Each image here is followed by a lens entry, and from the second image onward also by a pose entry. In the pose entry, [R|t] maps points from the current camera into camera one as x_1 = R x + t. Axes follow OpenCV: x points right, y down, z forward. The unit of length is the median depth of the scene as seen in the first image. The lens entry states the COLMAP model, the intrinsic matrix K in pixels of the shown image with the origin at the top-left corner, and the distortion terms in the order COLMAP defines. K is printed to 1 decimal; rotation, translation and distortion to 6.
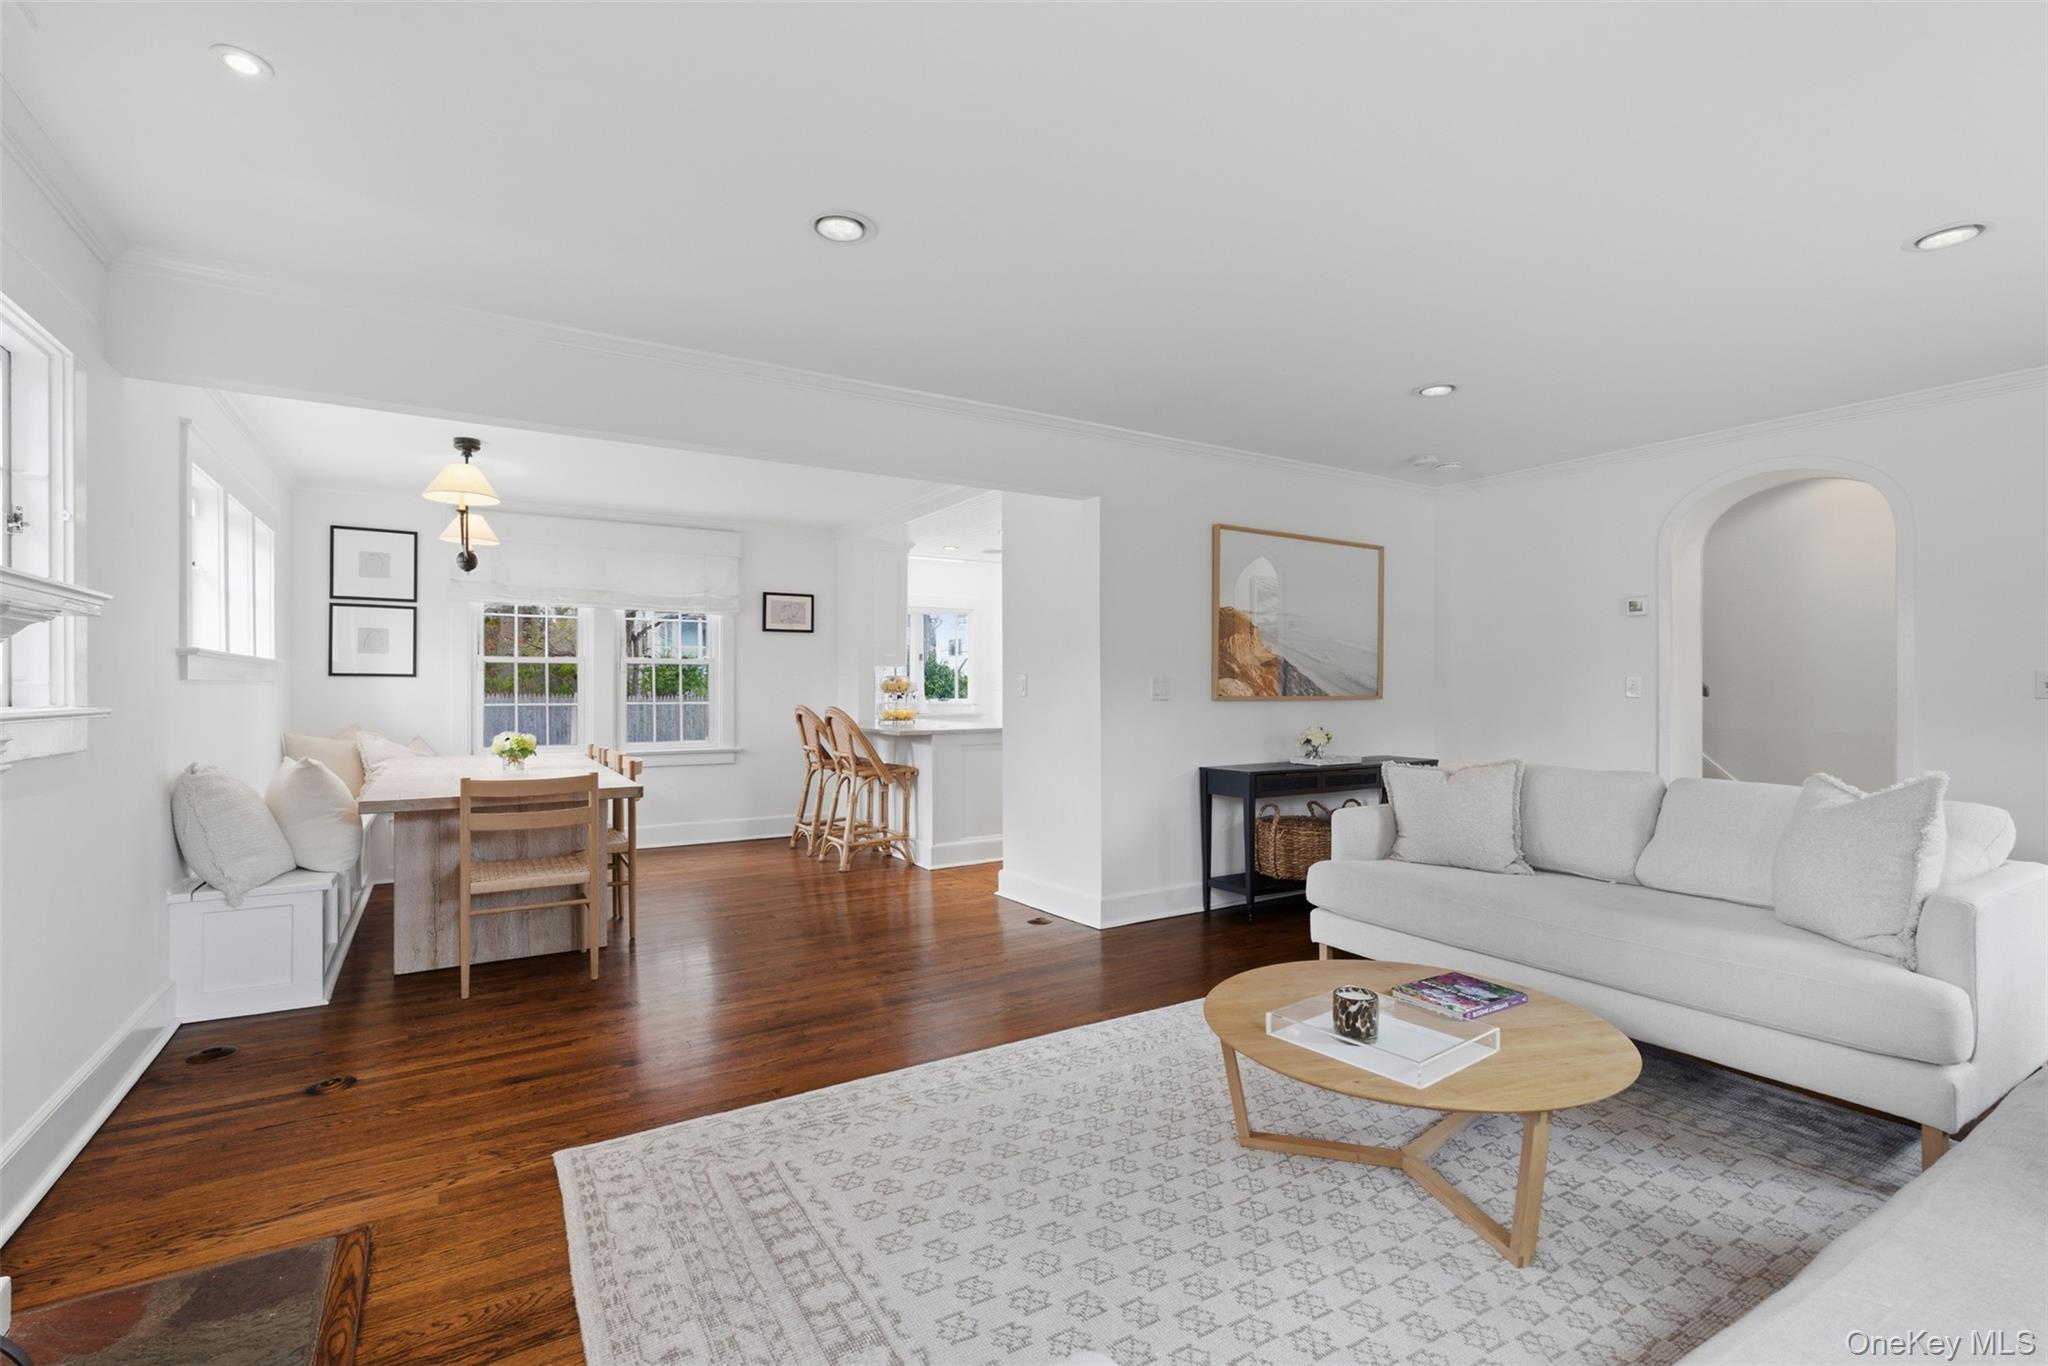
lens RADIAL K [[925.2, 0, 1024.0], [0, 925.2, 683.0], [0, 0, 1]] dist [0.002835, 0.000627]
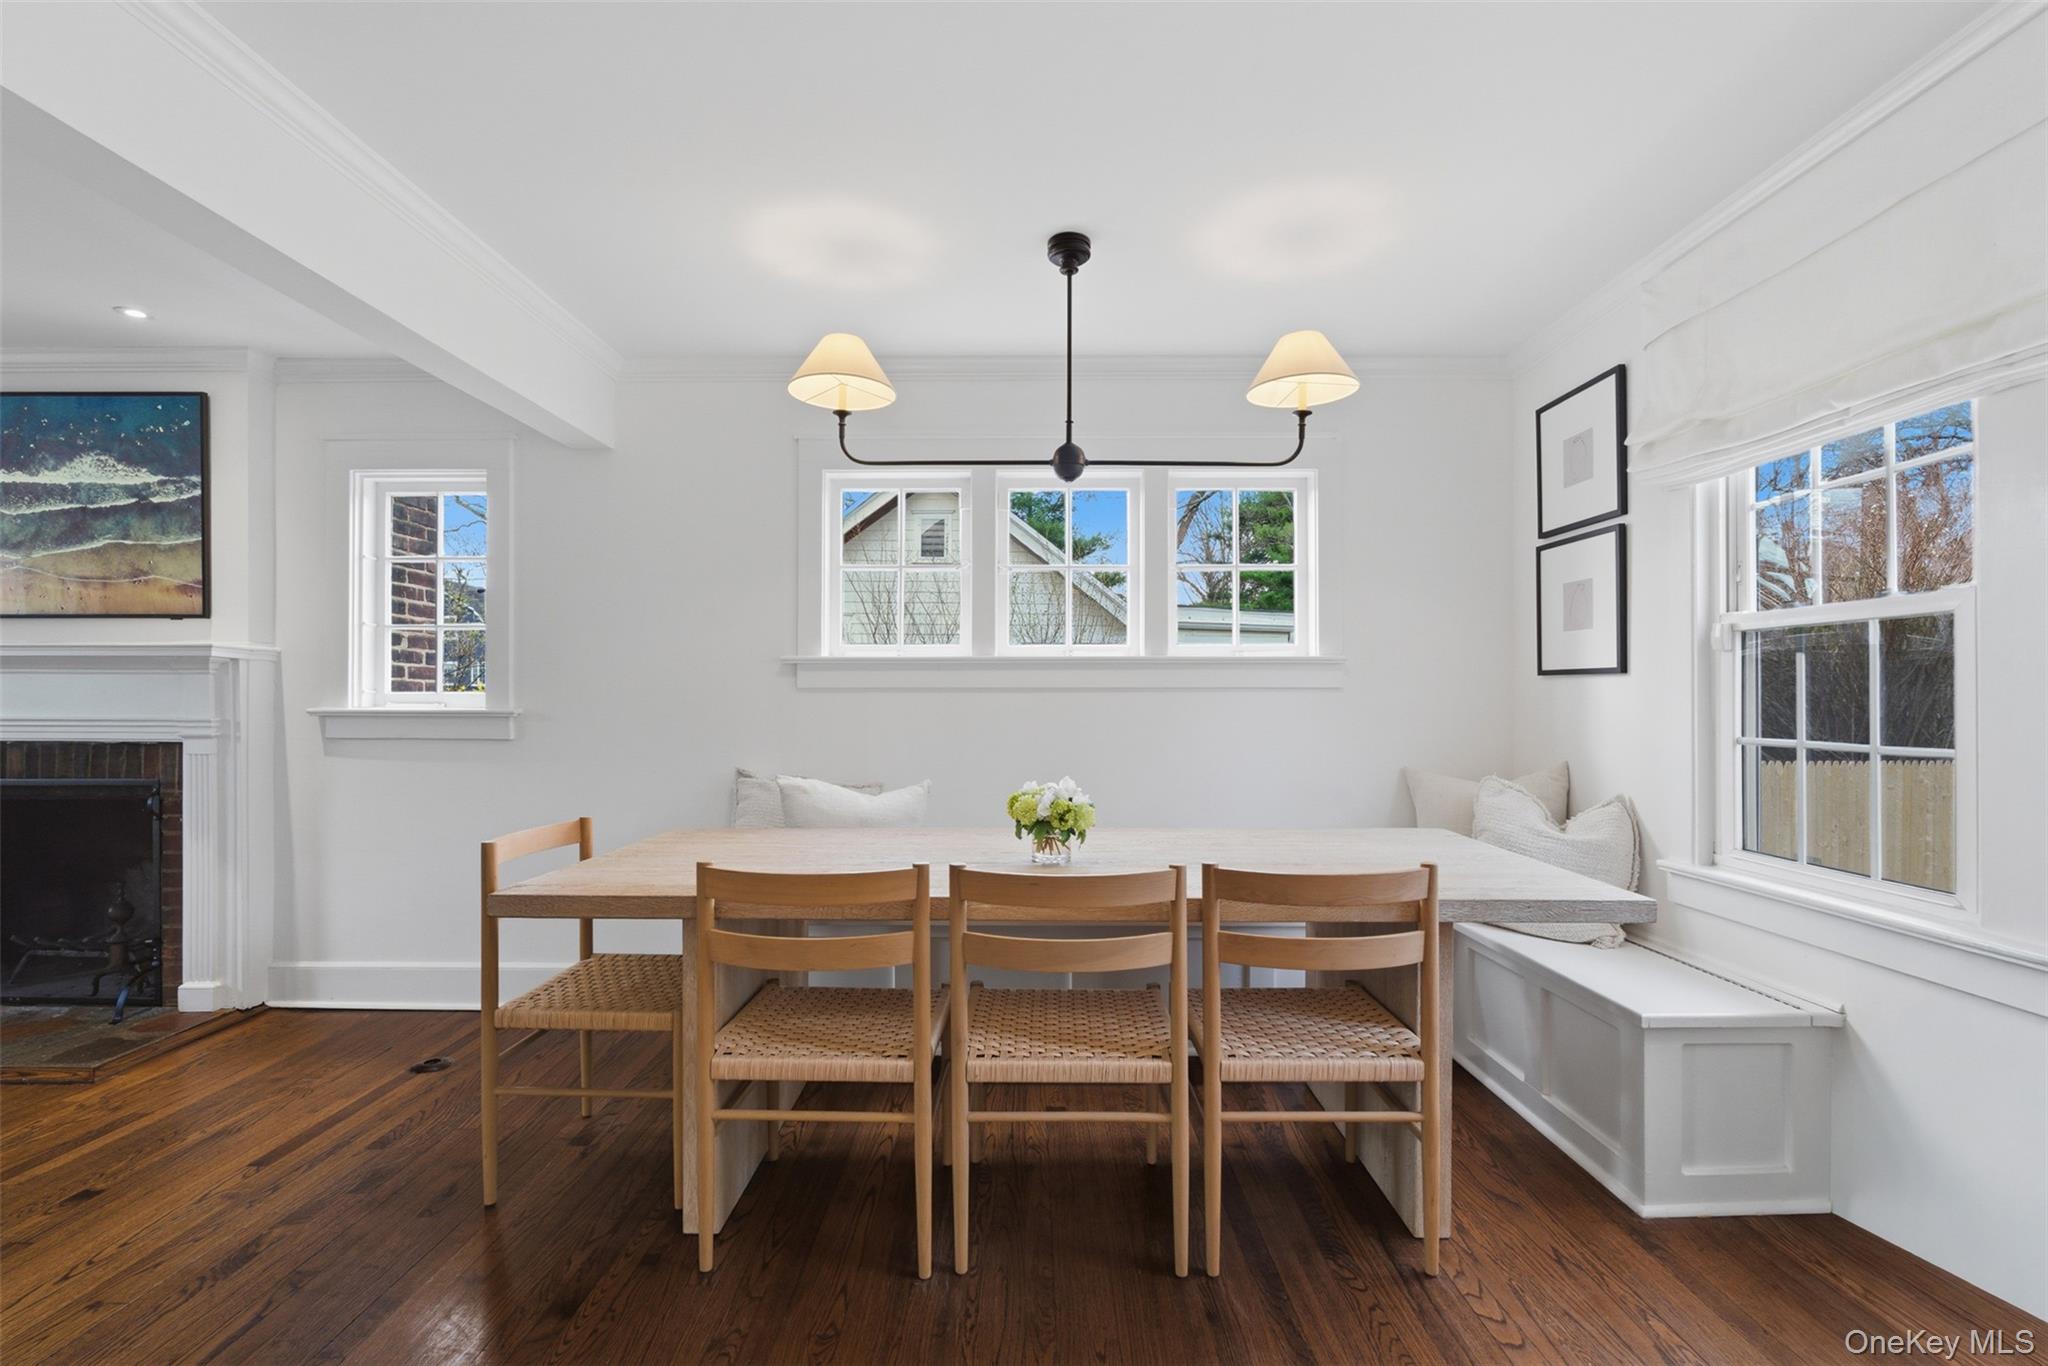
lens RADIAL K [[929.2, 0, 1024.0], [0, 929.2, 683.0], [0, 0, 1]] dist [-0.004353, 0.000053]
pose [[-0.539213, -0.011483, -0.842091, -0.089394], [0.004062, 0.999860, -0.016236, 0.004614], [0.842159, -0.012175, -0.539091, 0.923391]]
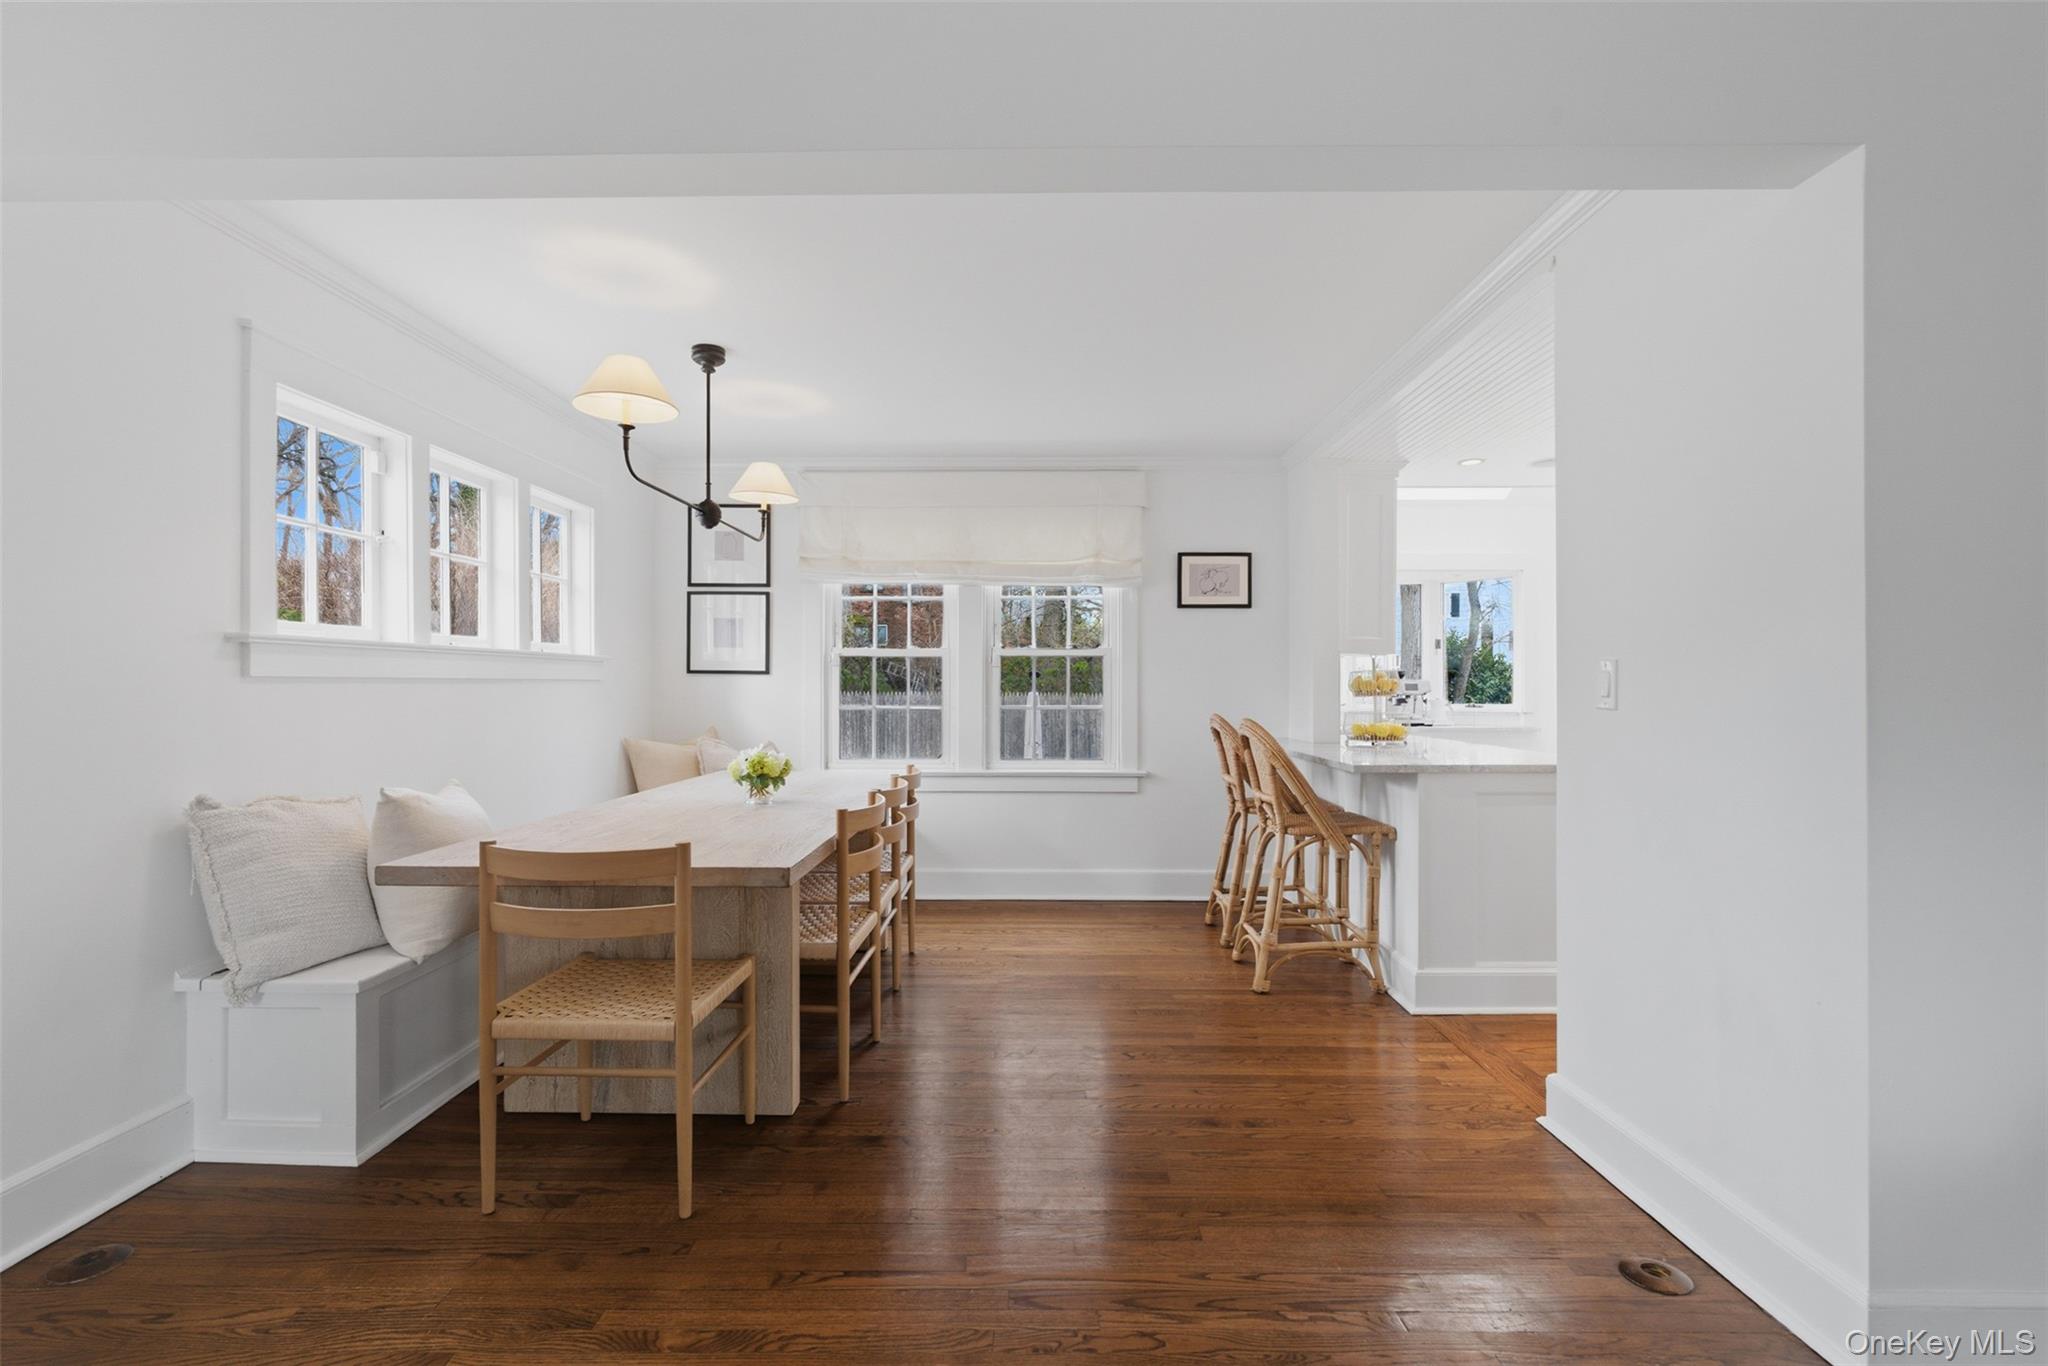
lens RADIAL K [[925.2, 0, 1024.0], [0, 925.2, 683.0], [0, 0, 1]] dist [0.002835, 0.000627]
pose [[0.837271, 0.000922, -0.546787, 0.007624], [0.000353, 0.999997, 0.002227, -0.000141], [0.546788, -0.002057, 0.837269, 0.382733]]
